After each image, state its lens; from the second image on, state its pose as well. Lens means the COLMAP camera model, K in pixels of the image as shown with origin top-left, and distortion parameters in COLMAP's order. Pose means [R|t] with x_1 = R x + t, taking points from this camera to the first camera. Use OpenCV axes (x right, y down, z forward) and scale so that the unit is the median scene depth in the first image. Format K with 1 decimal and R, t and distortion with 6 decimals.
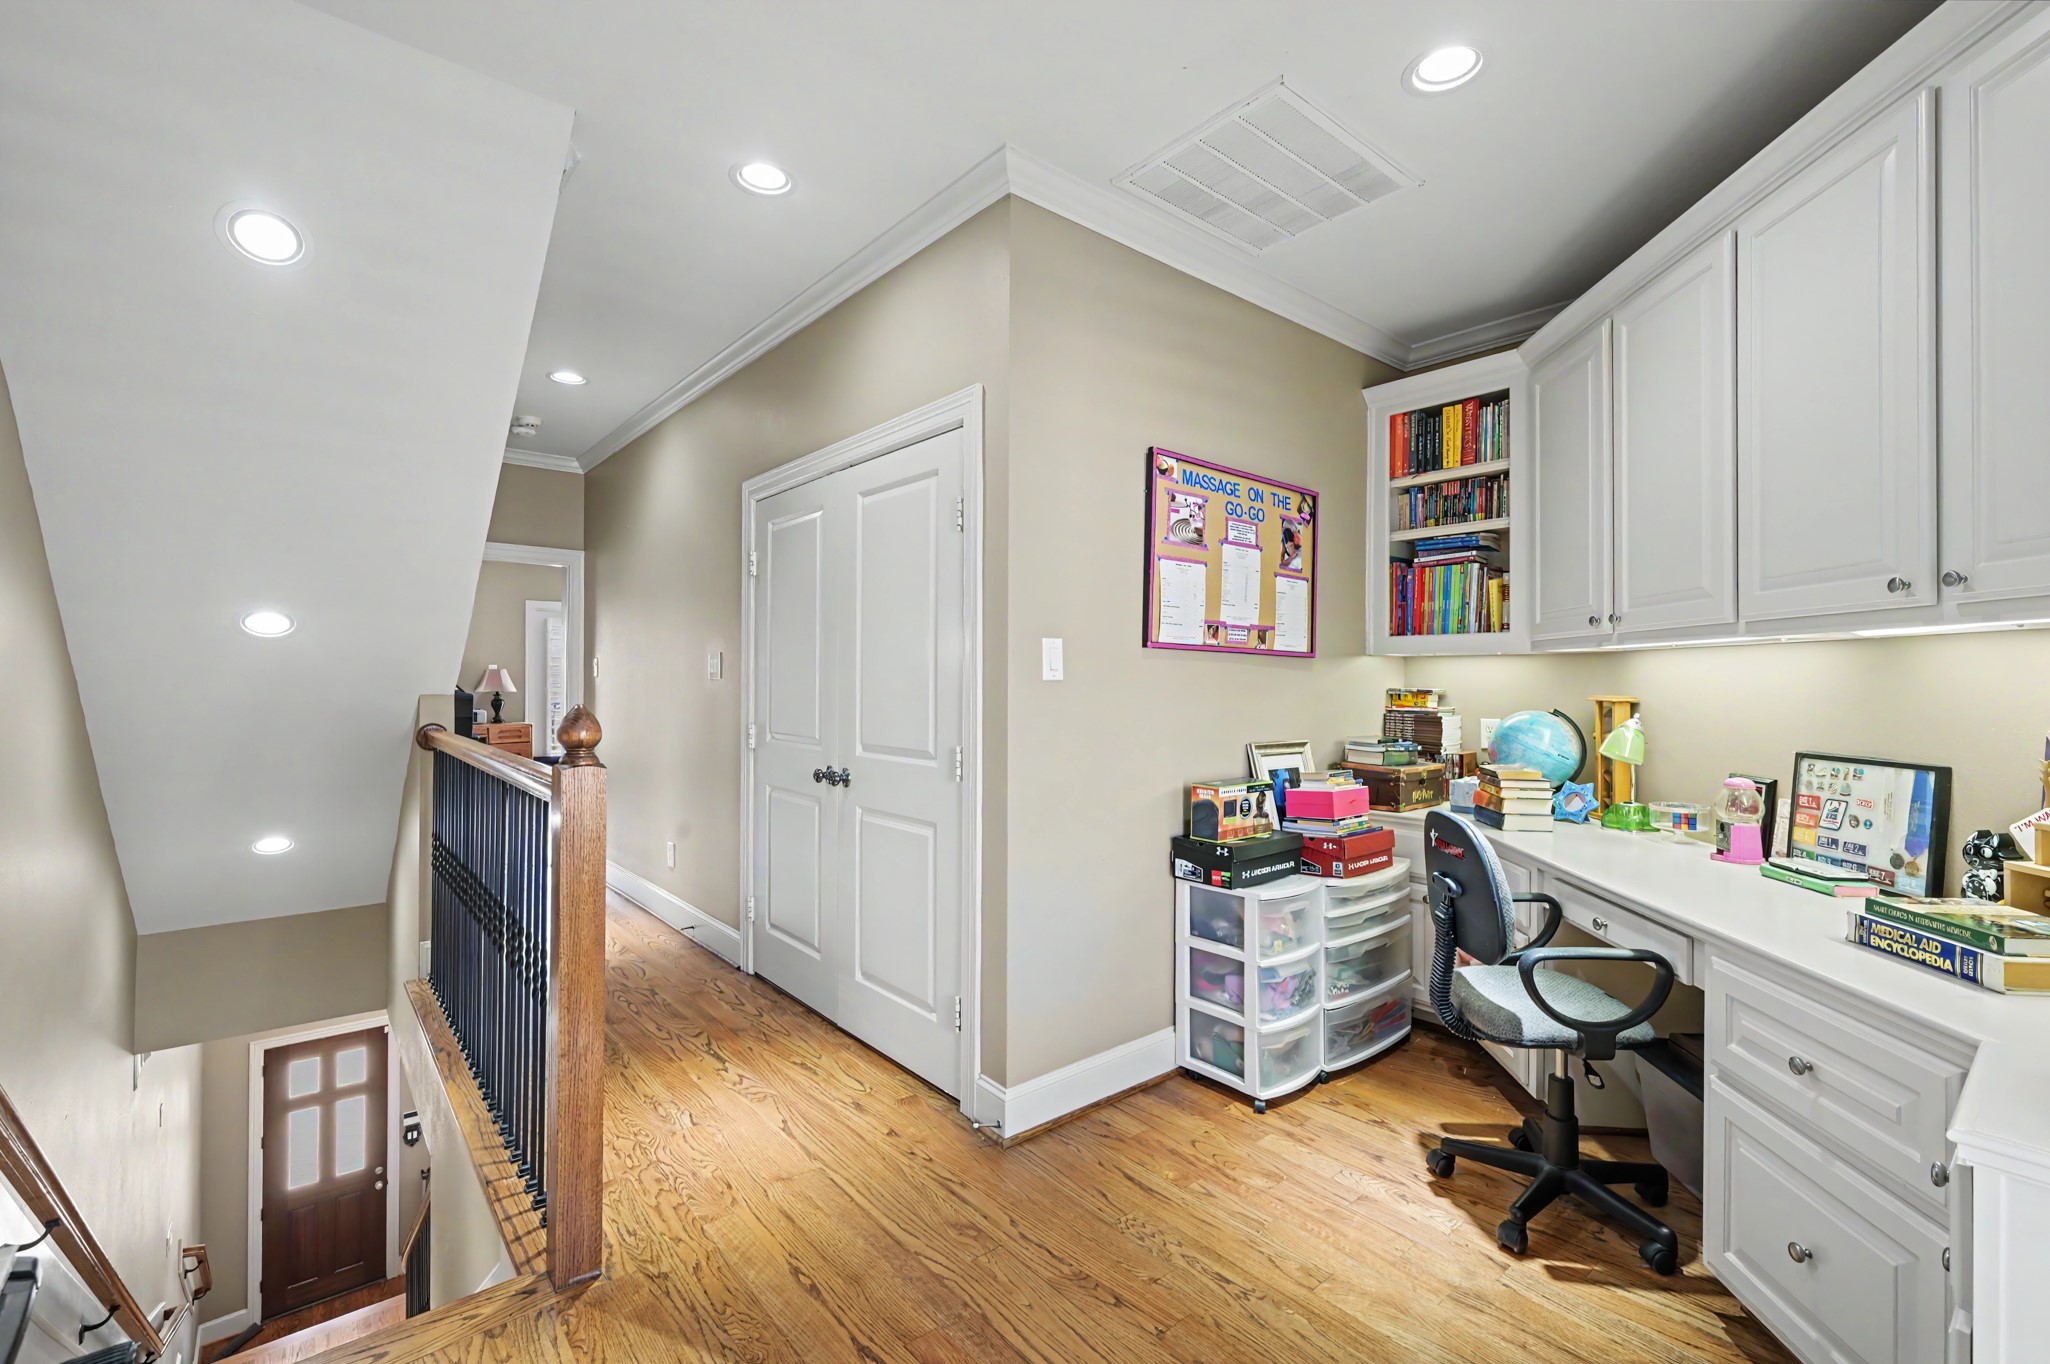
lens RADIAL K [[886.6, 0, 1025.0], [0, 886.6, 675.9], [0, 0, 1]] dist [-0.003284, 0.000097]
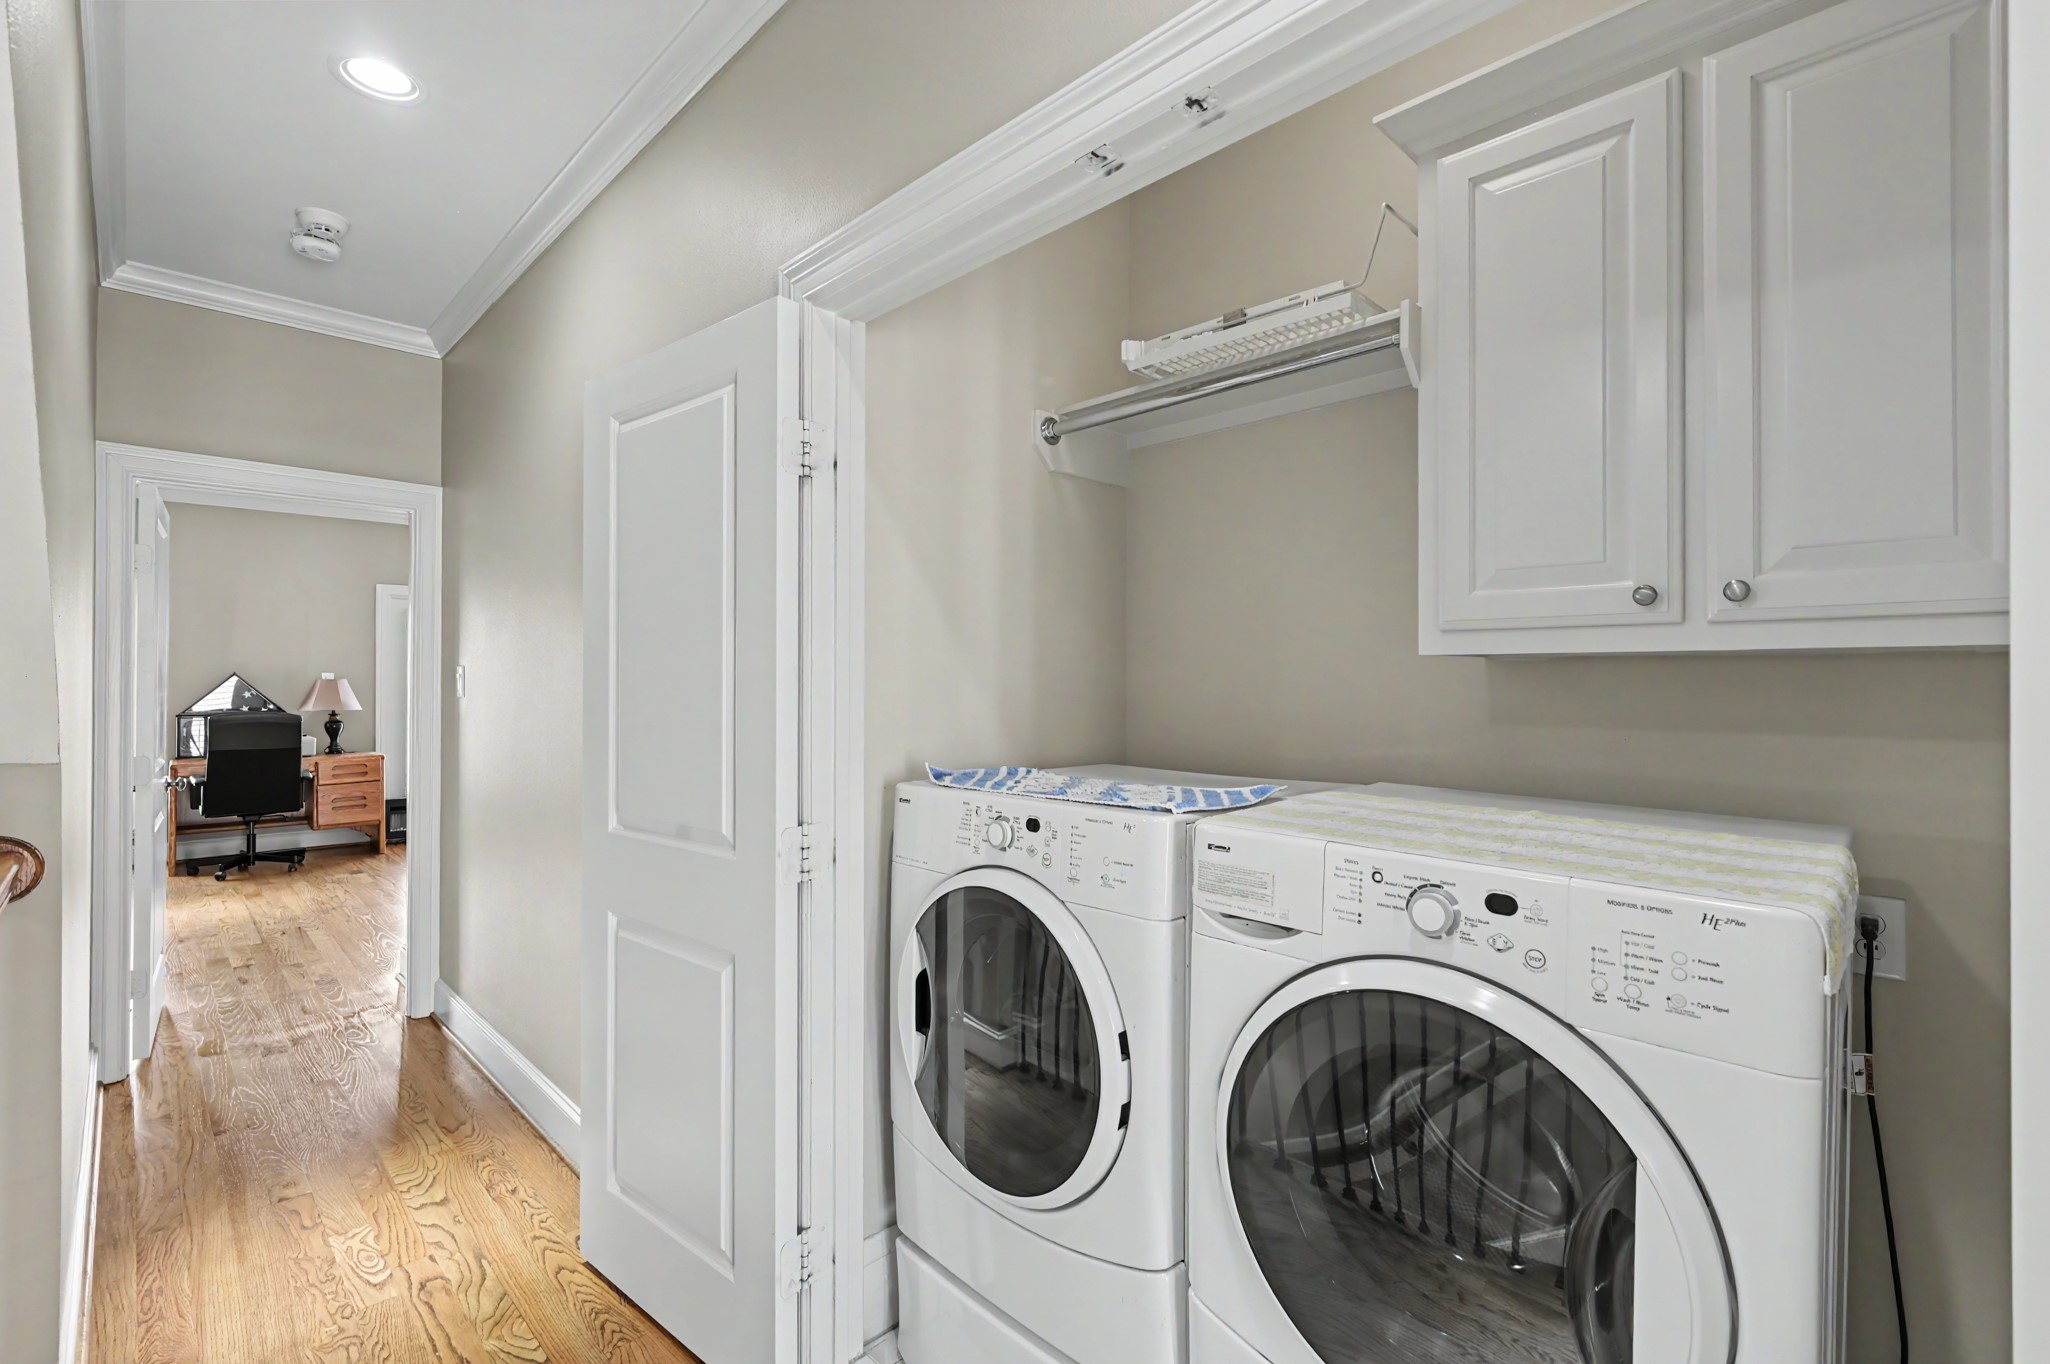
lens RADIAL K [[928.4, 0, 1024.5], [0, 928.4, 683.9], [0, 0, 1]] dist [-0.002291, -0.000148]
pose [[0.997436, 0.000339, 0.071564, -0.090500], [-0.000486, 0.999998, 0.002027, -0.005548], [-0.071563, -0.002057, 0.997434, 0.209616]]
